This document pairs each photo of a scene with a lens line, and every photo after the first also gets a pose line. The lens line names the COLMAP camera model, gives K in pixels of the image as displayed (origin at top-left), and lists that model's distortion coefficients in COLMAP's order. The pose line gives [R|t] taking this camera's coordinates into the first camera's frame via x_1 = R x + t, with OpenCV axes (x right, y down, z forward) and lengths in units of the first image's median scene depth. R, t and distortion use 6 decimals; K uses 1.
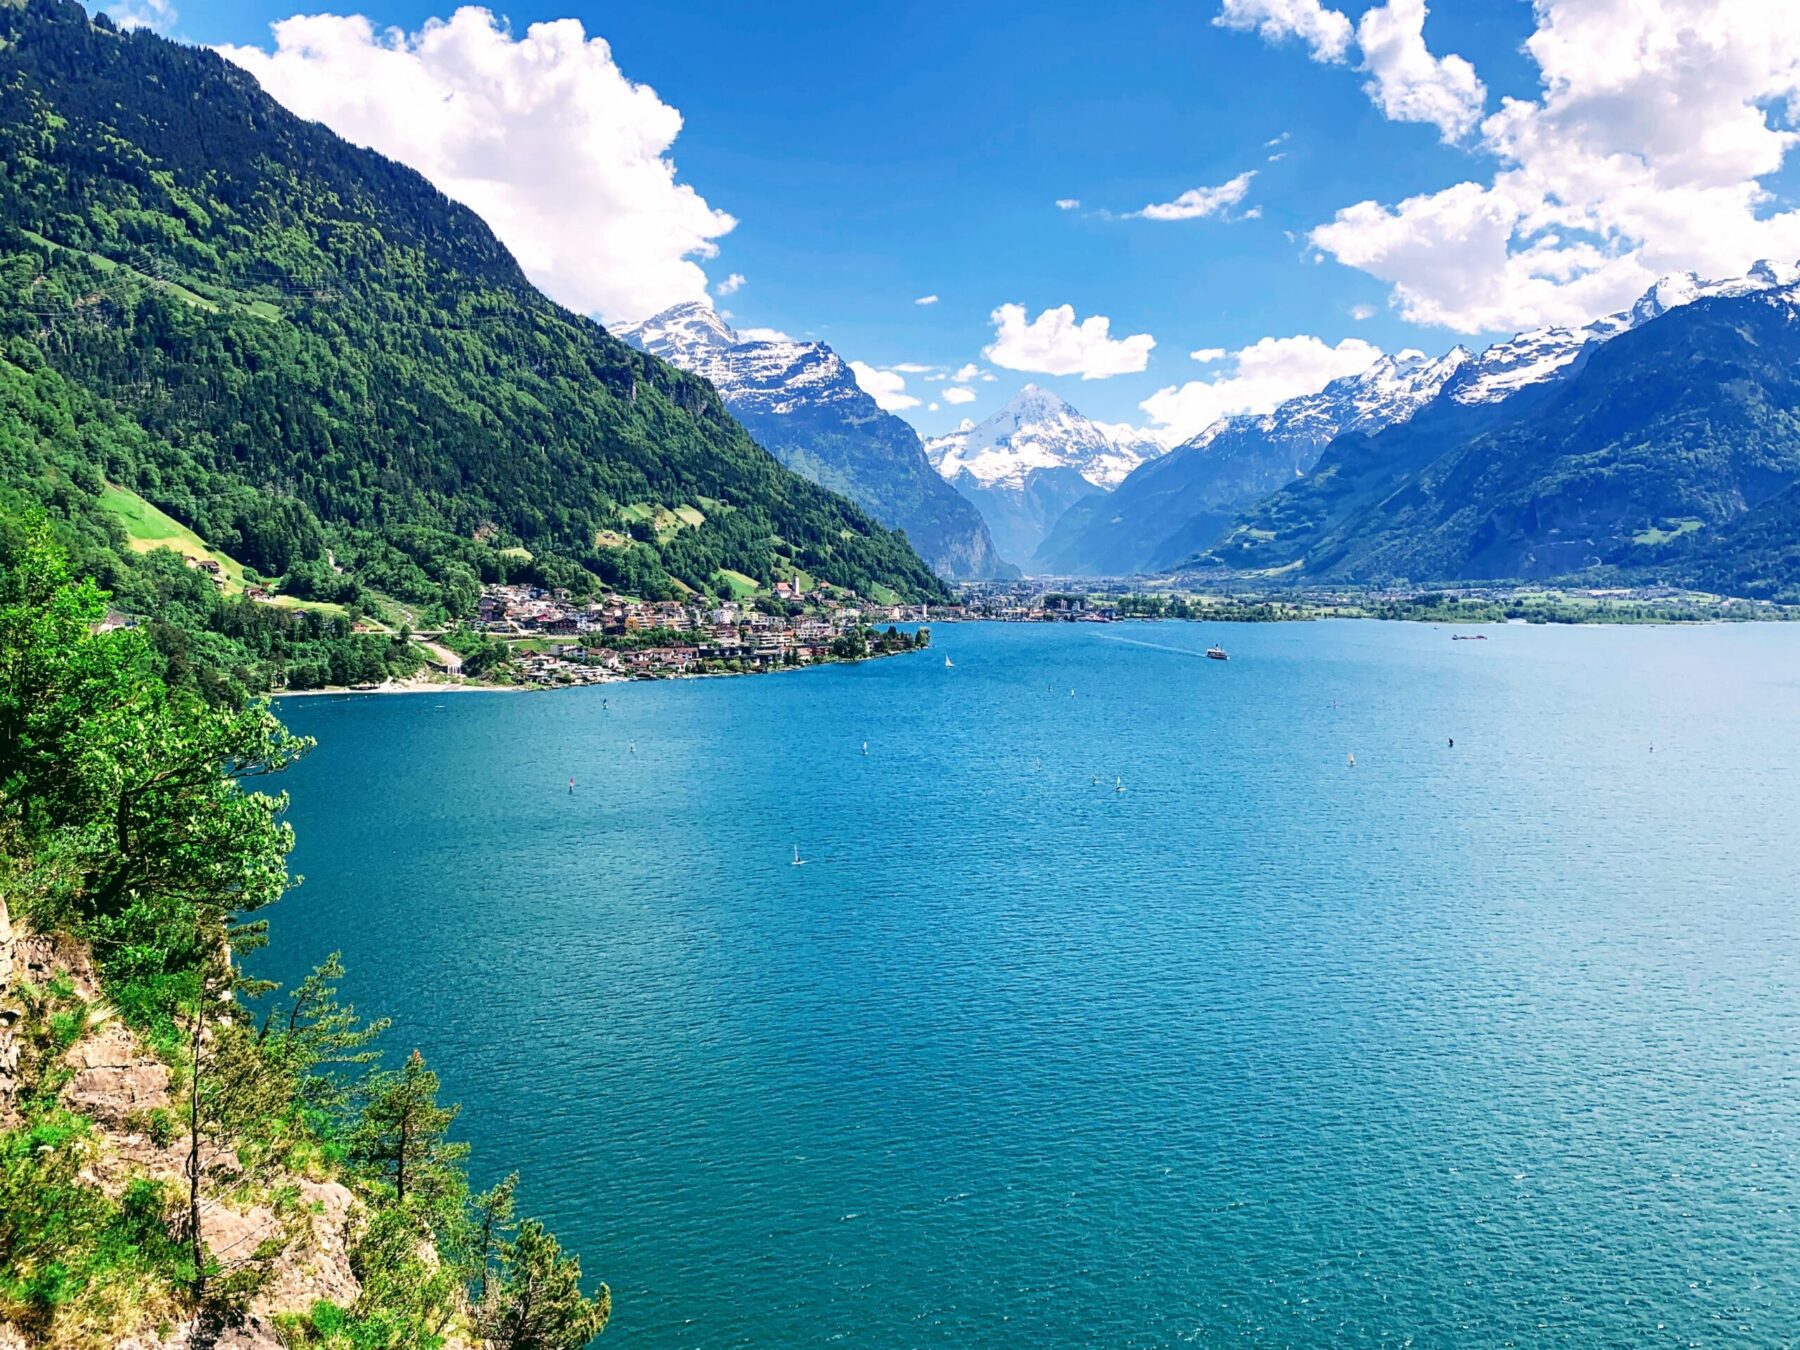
lens RADIAL K [[1550.1, 0, 916.4], [0, 1550.1, 671.4], [0, 0, 1]] dist [0.100854, -0.186076]
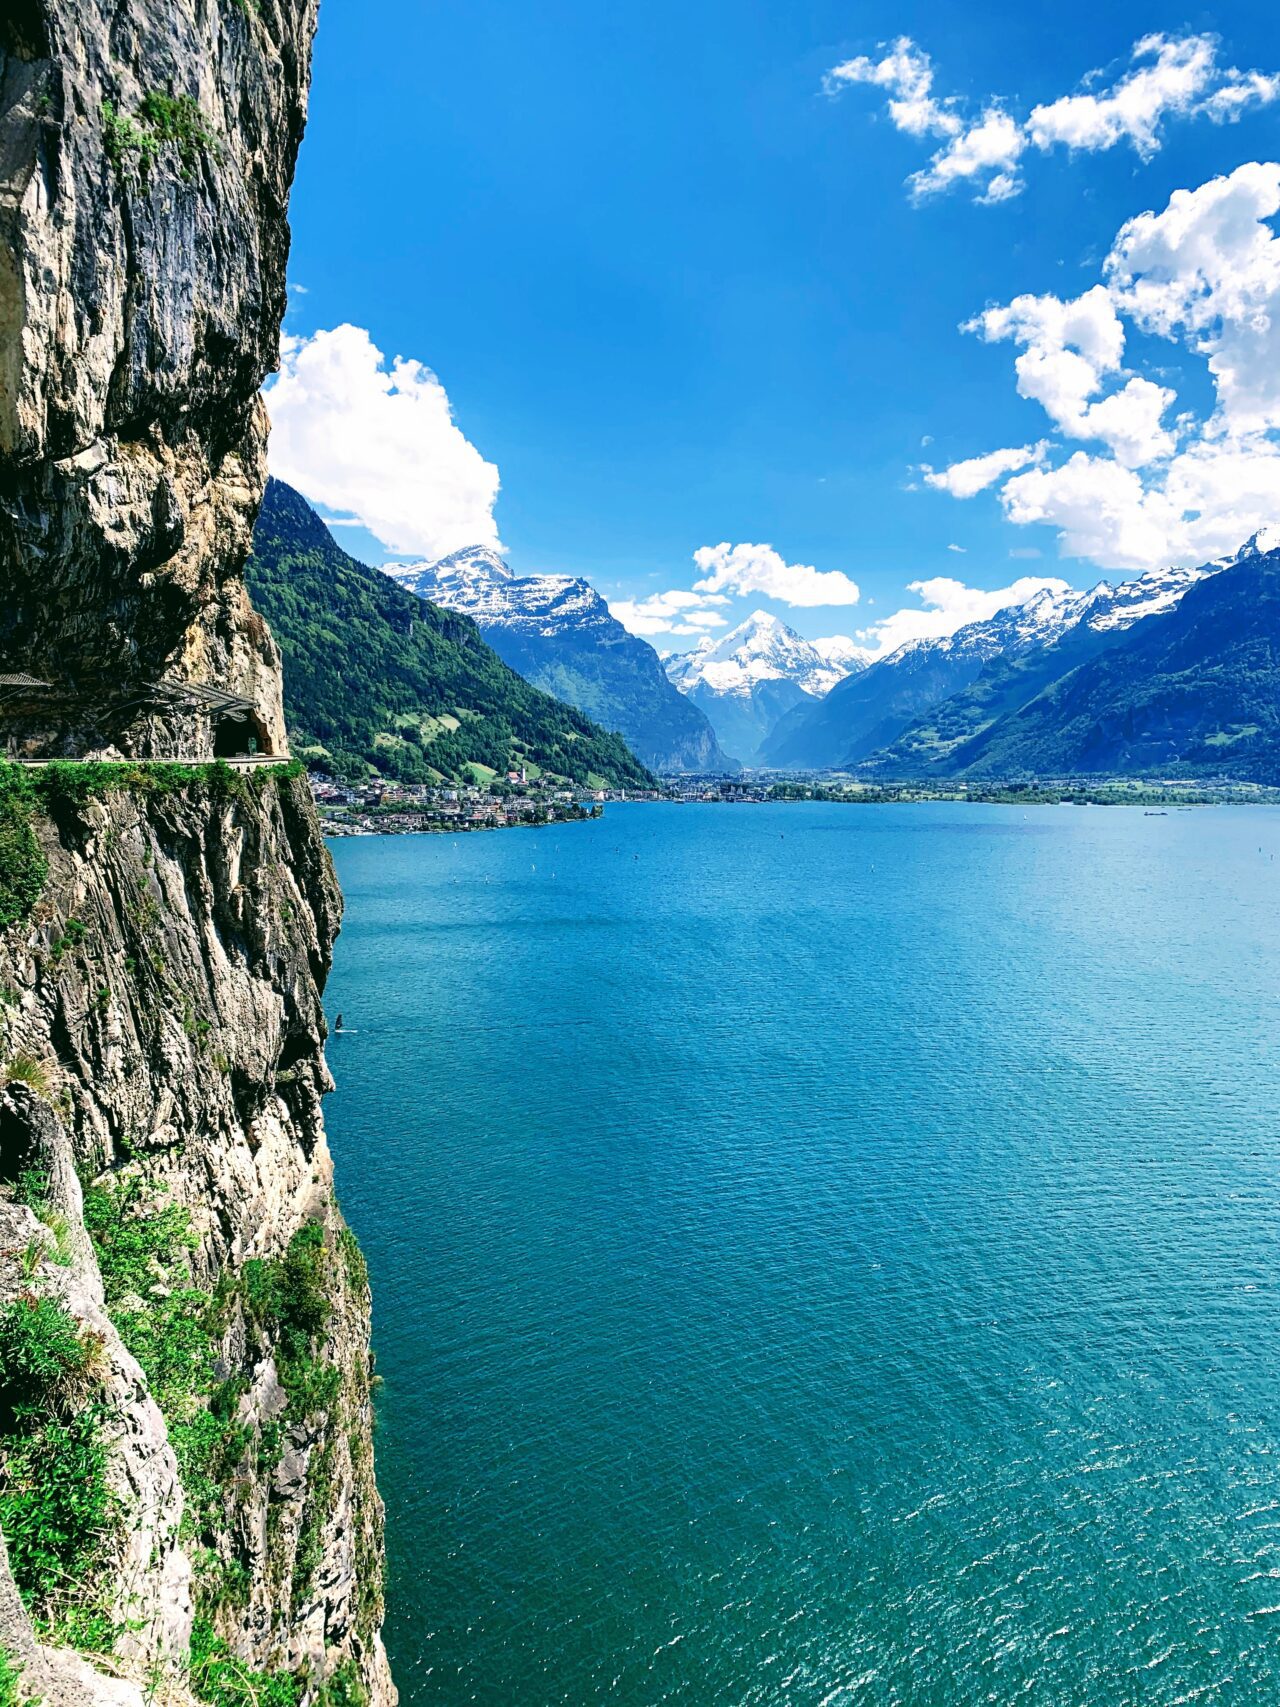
lens RADIAL K [[1286.5, 0, 655.4], [0, 1286.5, 859.5], [0, 0, 1]] dist [0.097140, -0.194266]
pose [[0.999930, 0.004495, -0.010935, 0.038814], [-0.004393, 0.999946, 0.009371, 0.006357], [0.010976, -0.009322, 0.999896, -0.100009]]
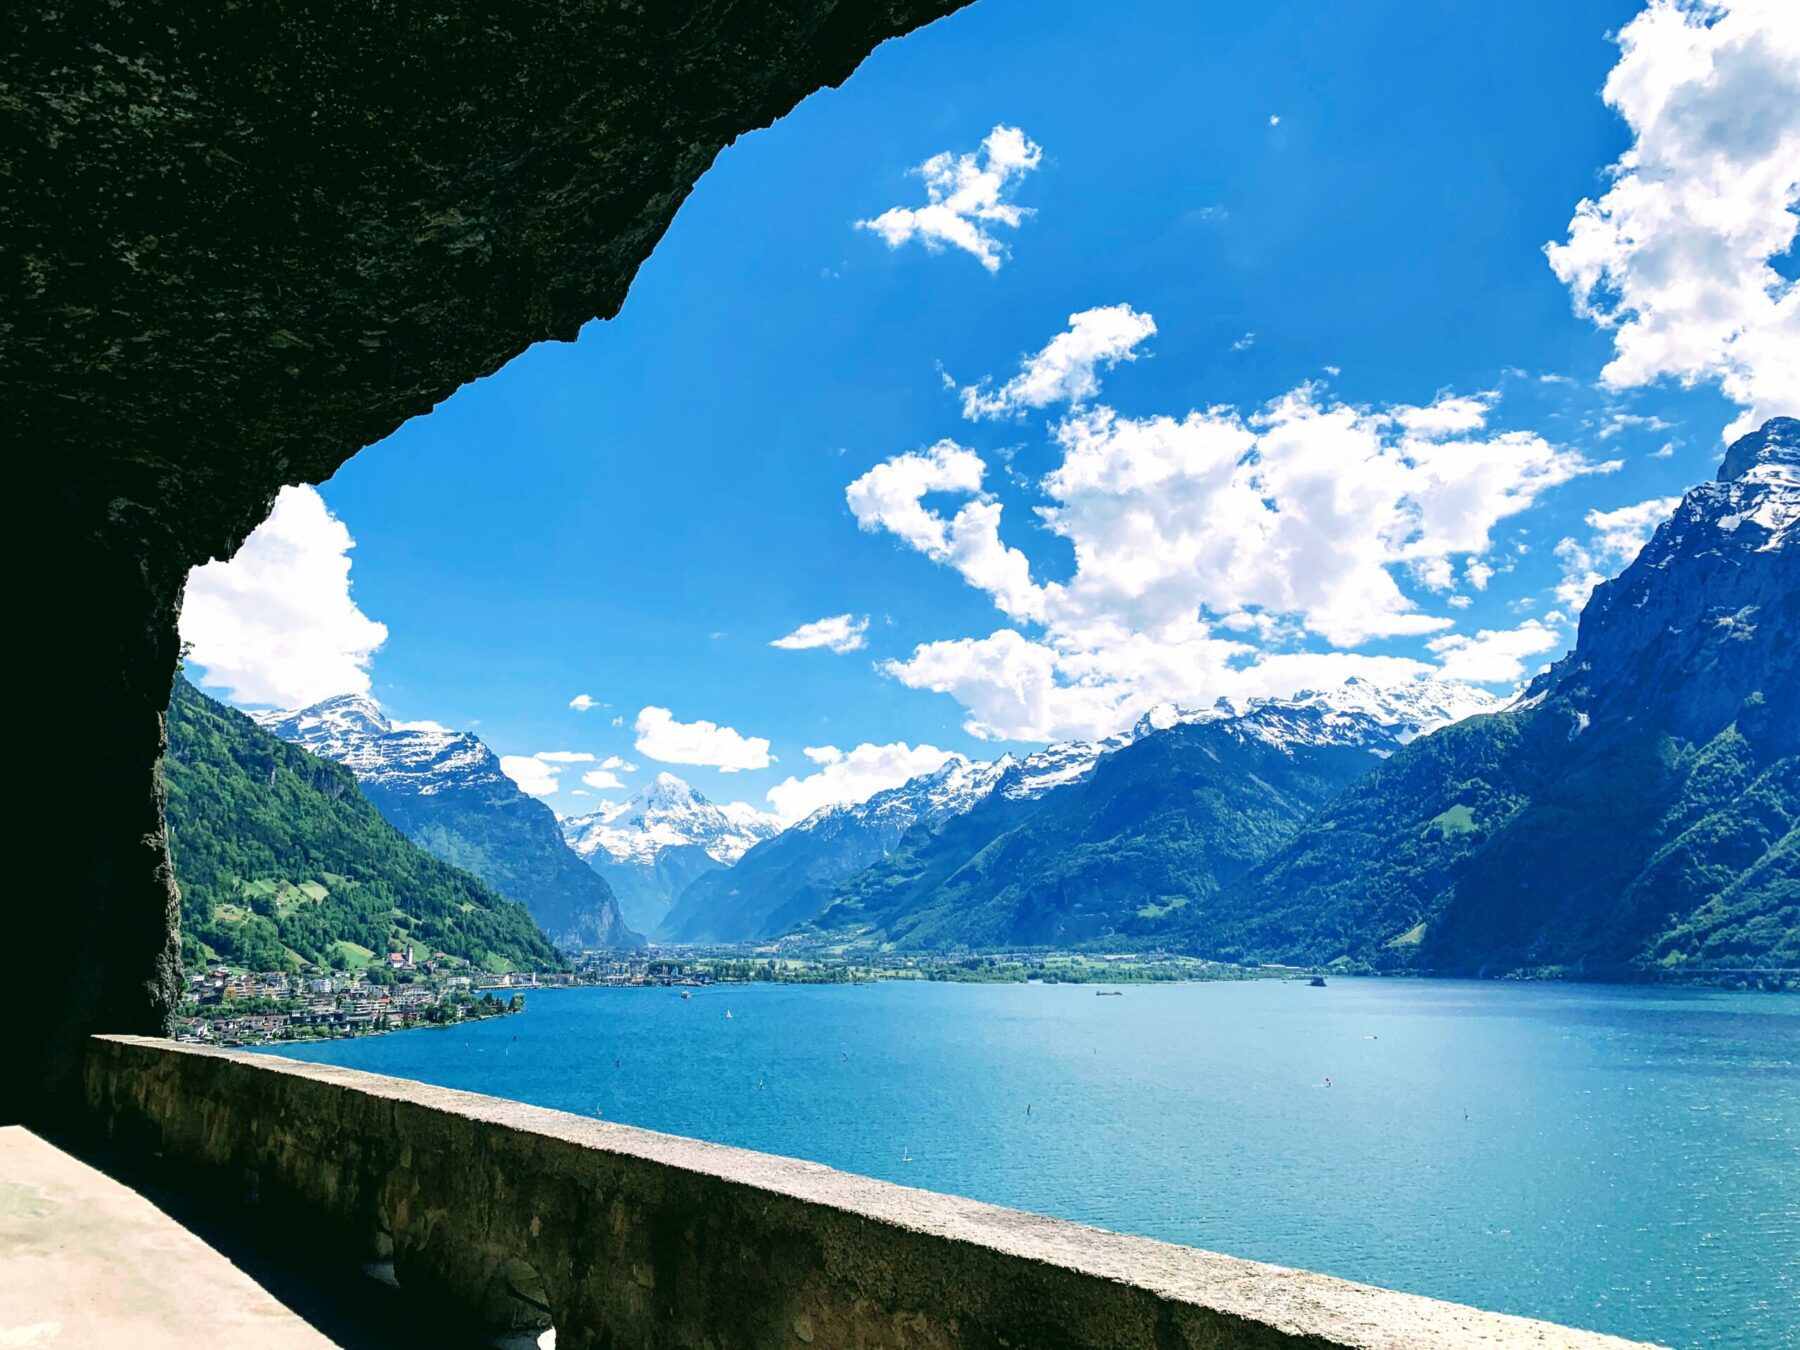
lens RADIAL K [[1356.6, 0, 883.4], [0, 1356.6, 658.6], [0, 0, 1]] dist [0.097140, -0.194266]
pose [[0.973144, 0.043782, 0.225997, 0.014999], [0.017384, 0.964966, -0.261797, 0.001117], [-0.229541, 0.258695, 0.938290, -0.028660]]
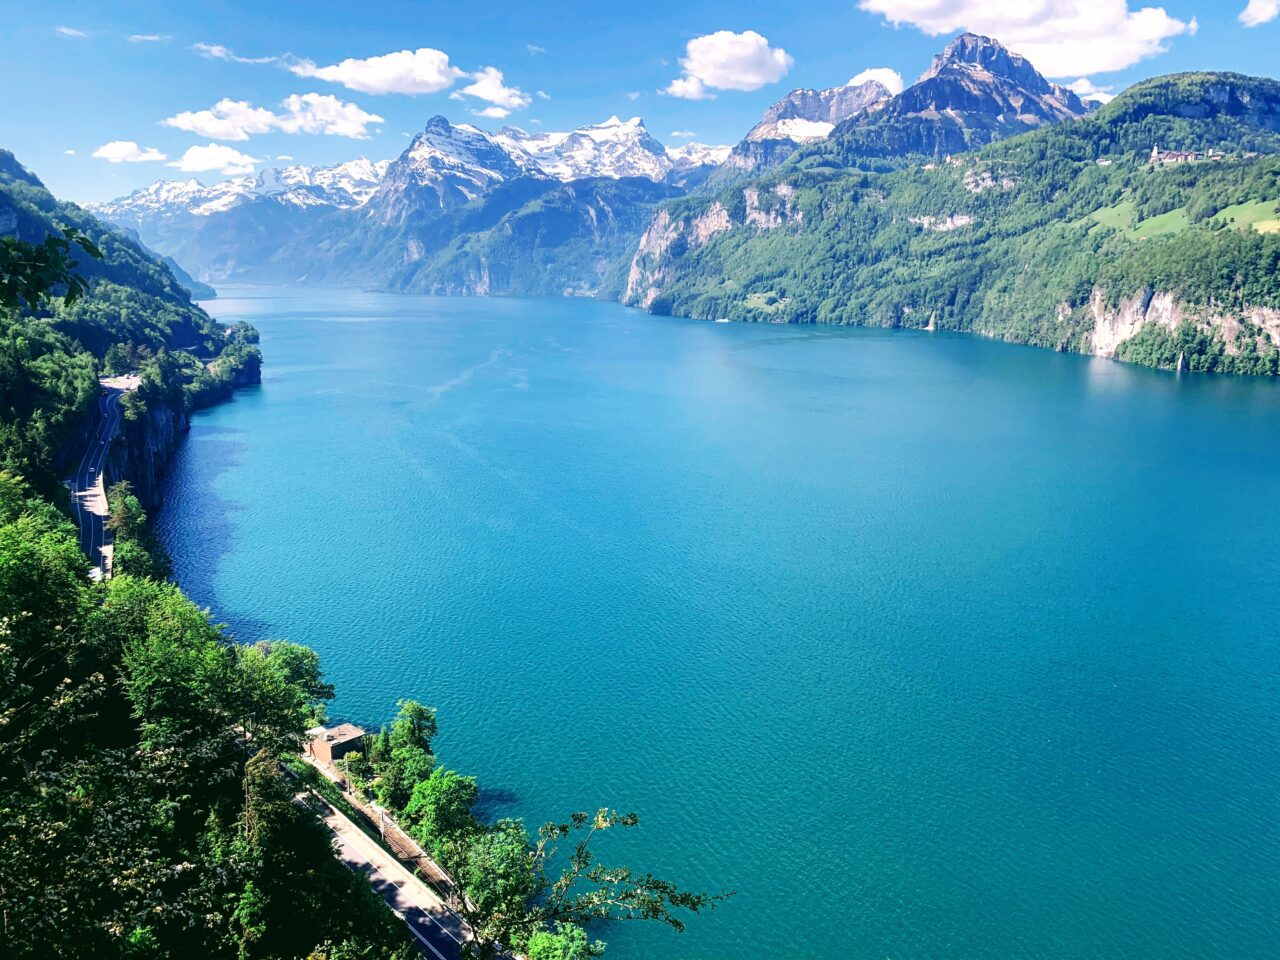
lens RADIAL K [[964.7, 0, 628.2], [0, 964.7, 468.4], [0, 0, 1]] dist [0.097140, -0.194266]
pose [[0.755949, -0.136846, 0.640167, -0.705344], [0.051198, 0.987270, 0.150587, 0.141804], [-0.652625, -0.081061, 0.753332, -2.513420]]
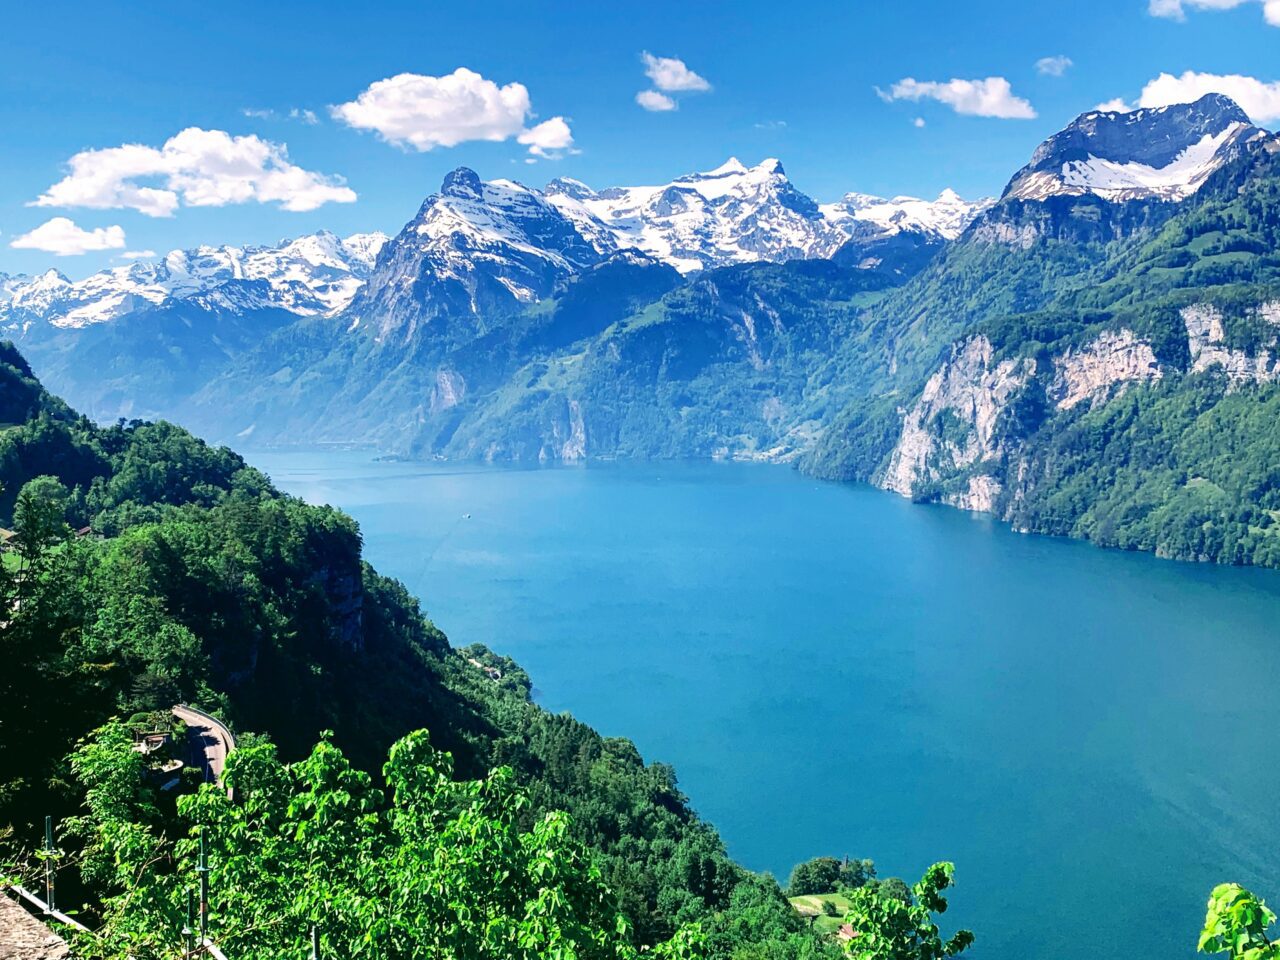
lens RADIAL K [[1570.5, 0, 640.0], [0, 1570.5, 480.0], [0, 0, 1]] dist [0.250093, -0.793246]
pose [[0.781797, -0.060741, 0.620568, -0.755435], [0.071779, 0.997395, 0.007197, 0.073145], [-0.619388, 0.038917, 0.784120, -2.301012]]
